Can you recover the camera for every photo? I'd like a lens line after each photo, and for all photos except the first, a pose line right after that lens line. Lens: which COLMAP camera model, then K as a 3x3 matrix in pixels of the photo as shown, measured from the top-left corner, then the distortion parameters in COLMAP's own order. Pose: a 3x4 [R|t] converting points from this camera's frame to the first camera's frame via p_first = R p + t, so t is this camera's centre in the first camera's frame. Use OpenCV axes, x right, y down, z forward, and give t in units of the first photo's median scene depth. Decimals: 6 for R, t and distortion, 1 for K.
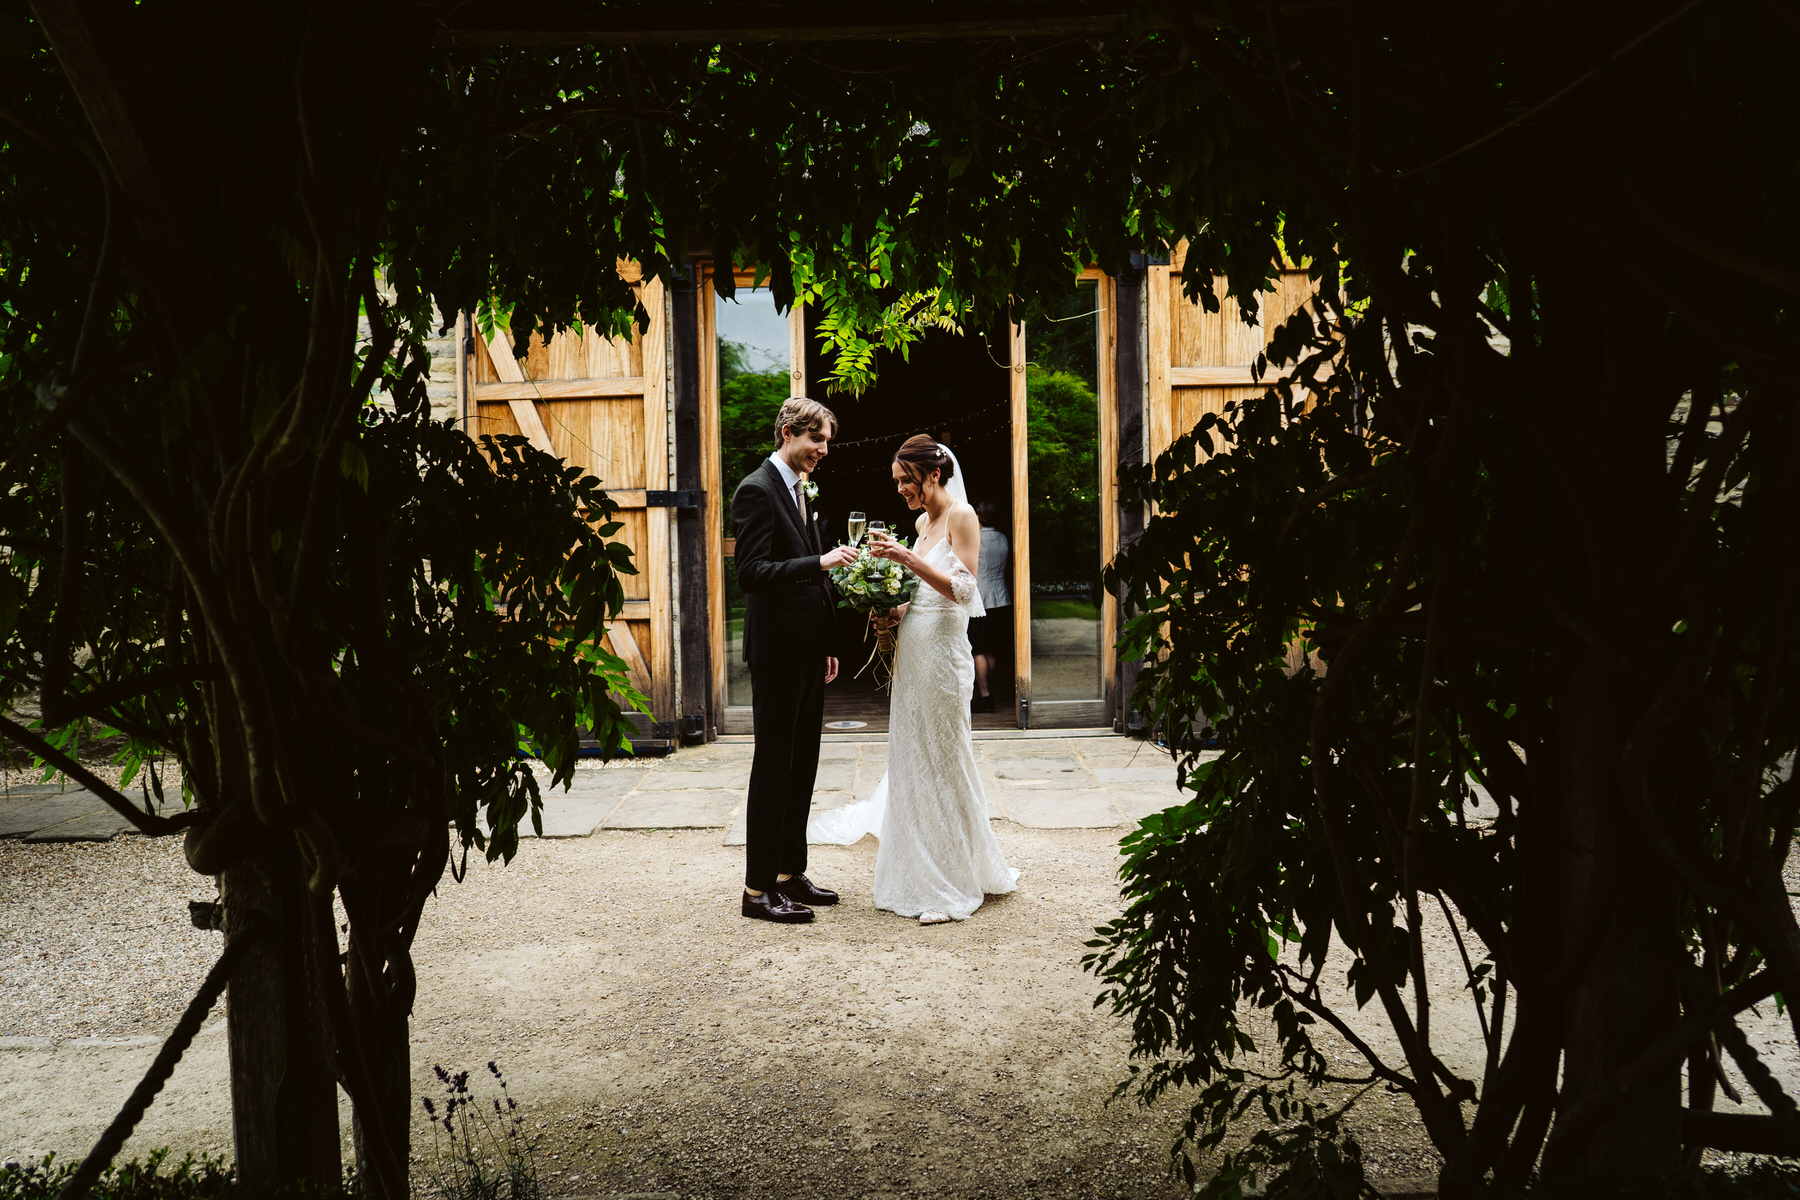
lens RADIAL K [[1306.3, 0, 897.3], [0, 1306.3, 597.8], [0, 0, 1]] dist [-0.033700, 0.007552]
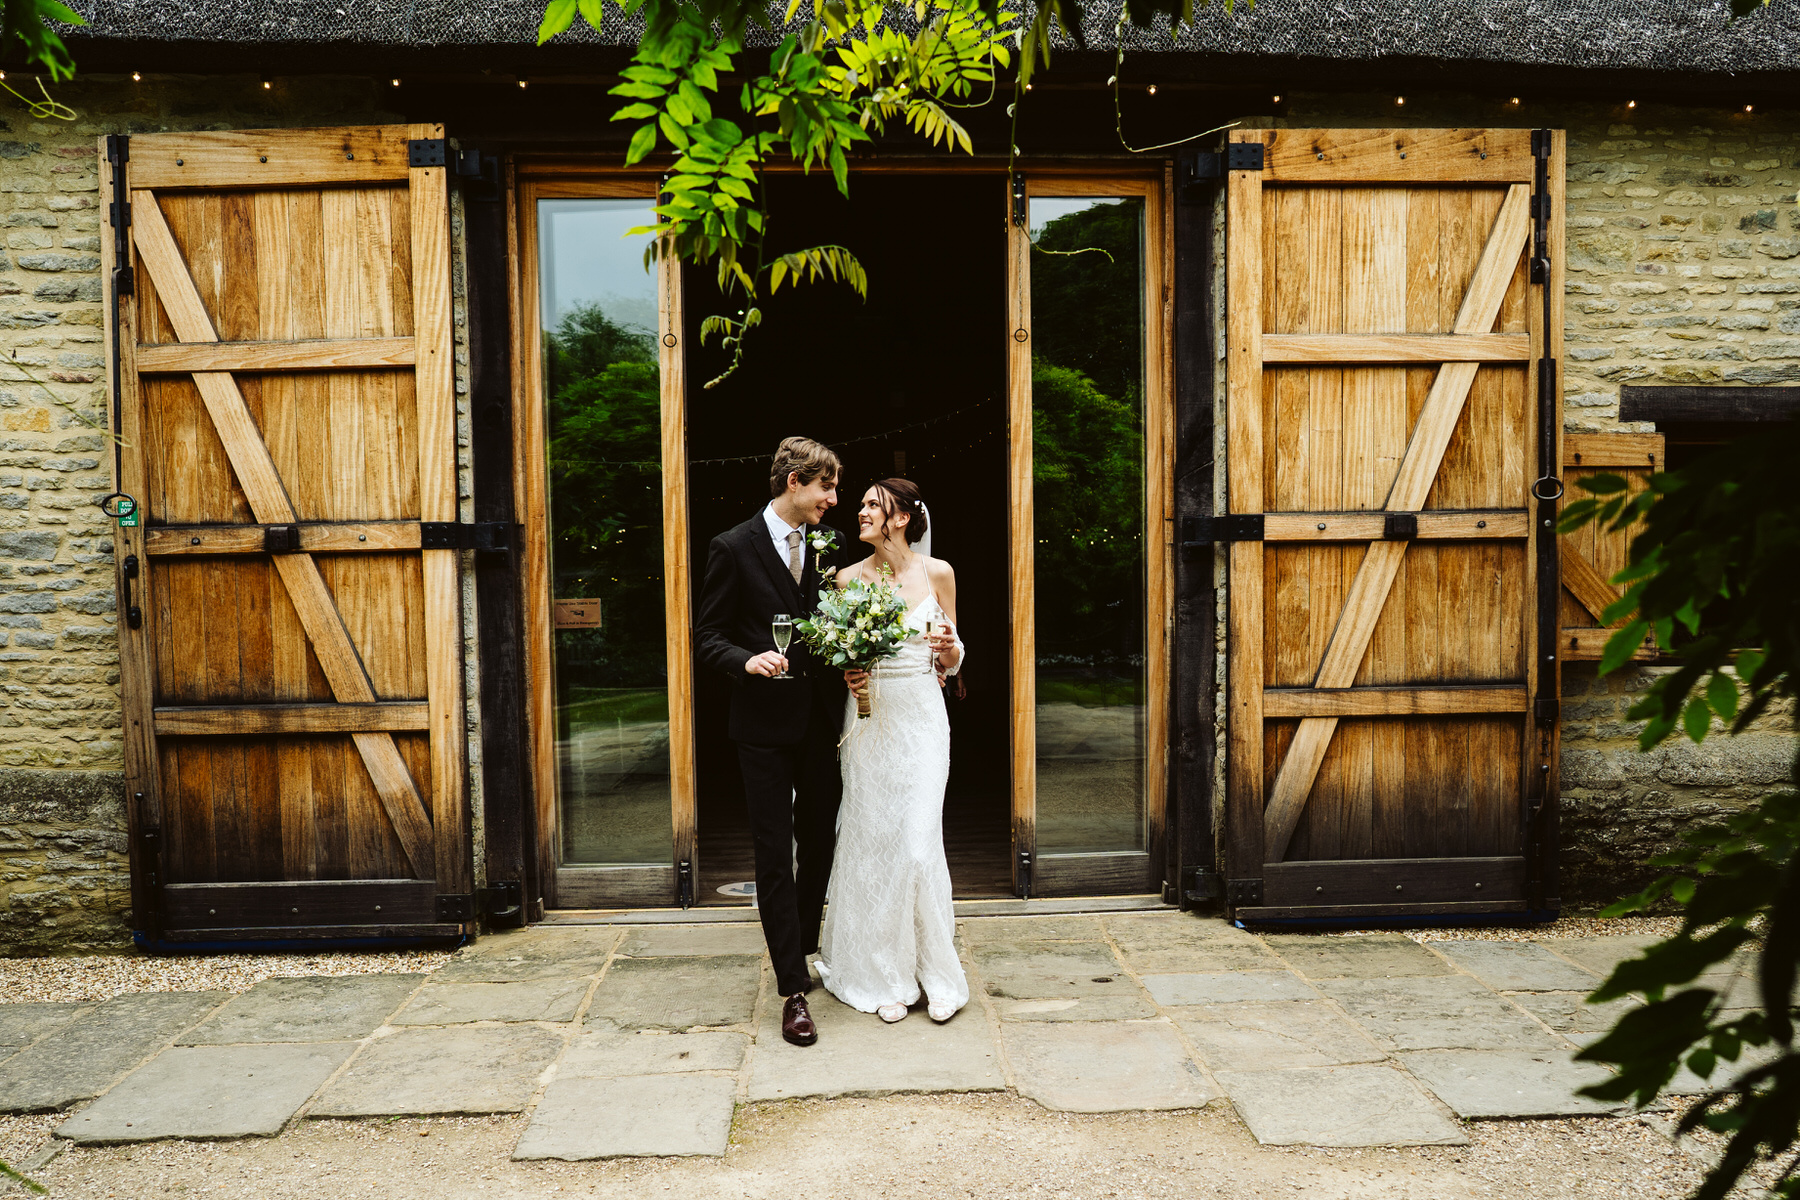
lens RADIAL K [[1306.3, 0, 894.5], [0, 1306.3, 684.6], [0, 0, 1]] dist [-0.033700, 0.007552]
pose [[0.999019, 0.002231, 0.044227, 0.003920], [-0.003650, 0.999480, 0.032027, -0.026022], [-0.044132, -0.032157, 0.998508, 0.373221]]
